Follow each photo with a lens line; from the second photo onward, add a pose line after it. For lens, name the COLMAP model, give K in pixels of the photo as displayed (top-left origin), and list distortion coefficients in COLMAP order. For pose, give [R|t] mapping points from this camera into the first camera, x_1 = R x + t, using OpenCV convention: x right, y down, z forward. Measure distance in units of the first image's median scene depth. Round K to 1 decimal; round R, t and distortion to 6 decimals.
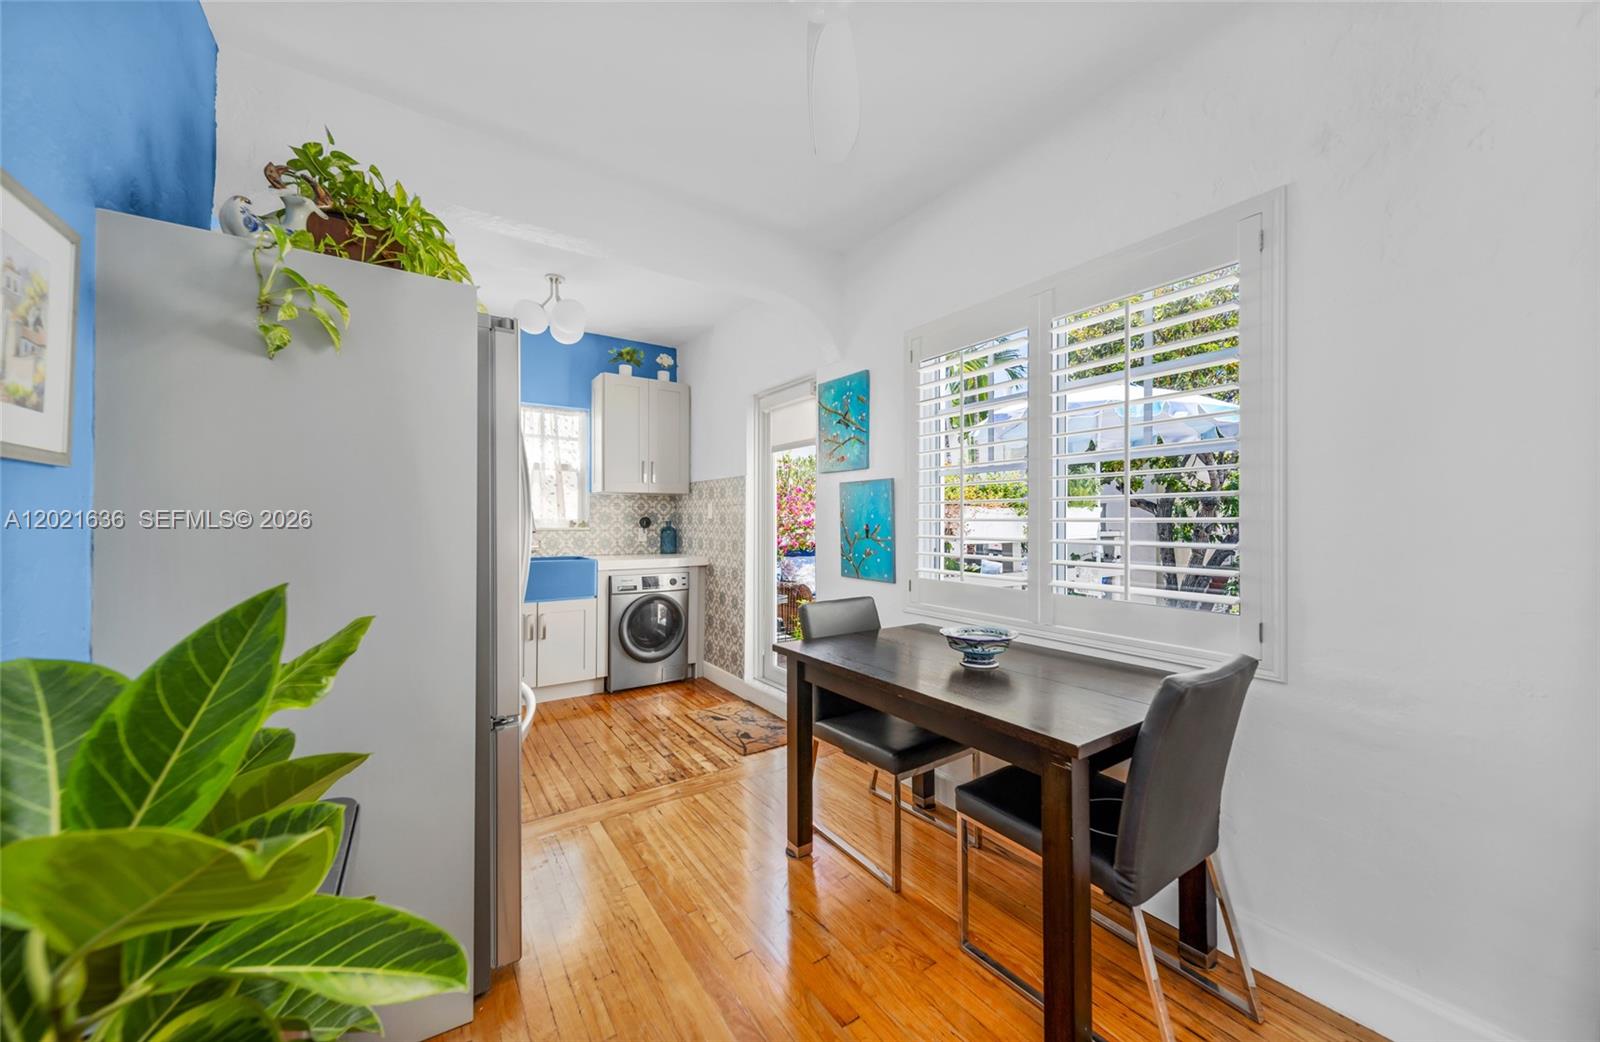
lens RADIAL K [[569.9, 0, 800.0], [0, 569.9, 521.0], [0, 0, 1]] dist [0.008754, 0.000007]
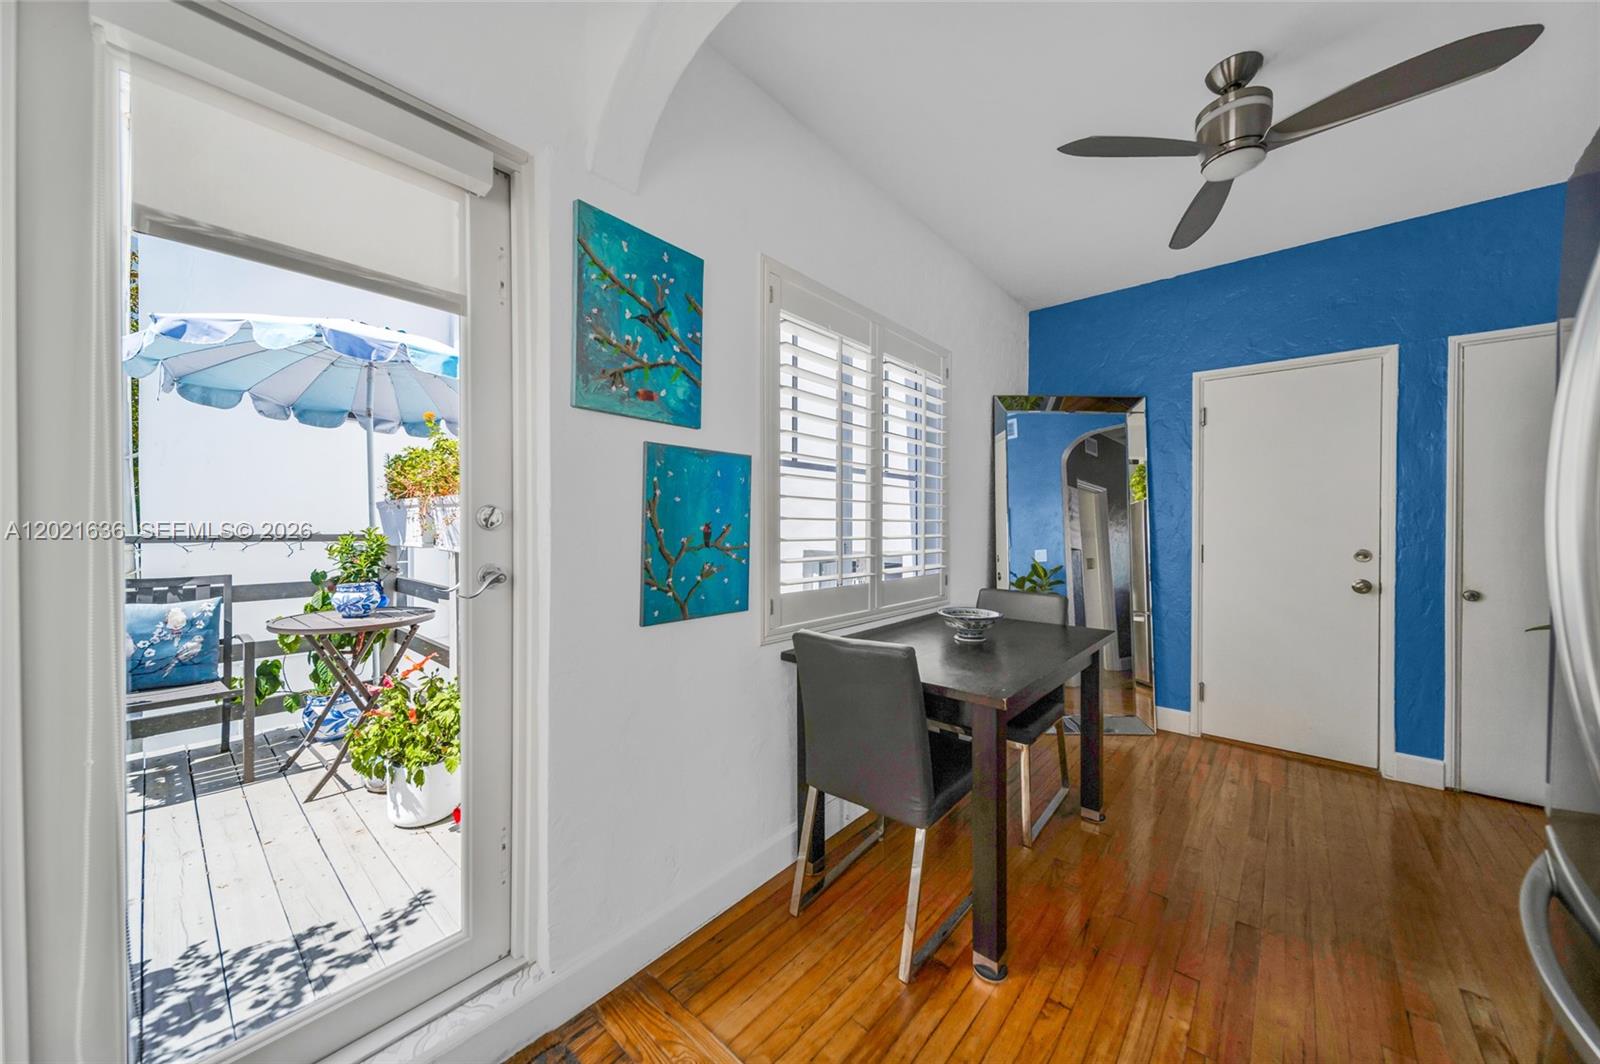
lens RADIAL K [[566.1, 0, 799.5], [0, 566.1, 525.9], [0, 0, 1]] dist [-0.000359, -0.000098]
pose [[-0.249533, -0.004111, 0.968357, -0.471754], [-0.007088, 0.999972, 0.002419, 0.006006], [-0.968340, -0.006260, -0.249555, 1.040788]]
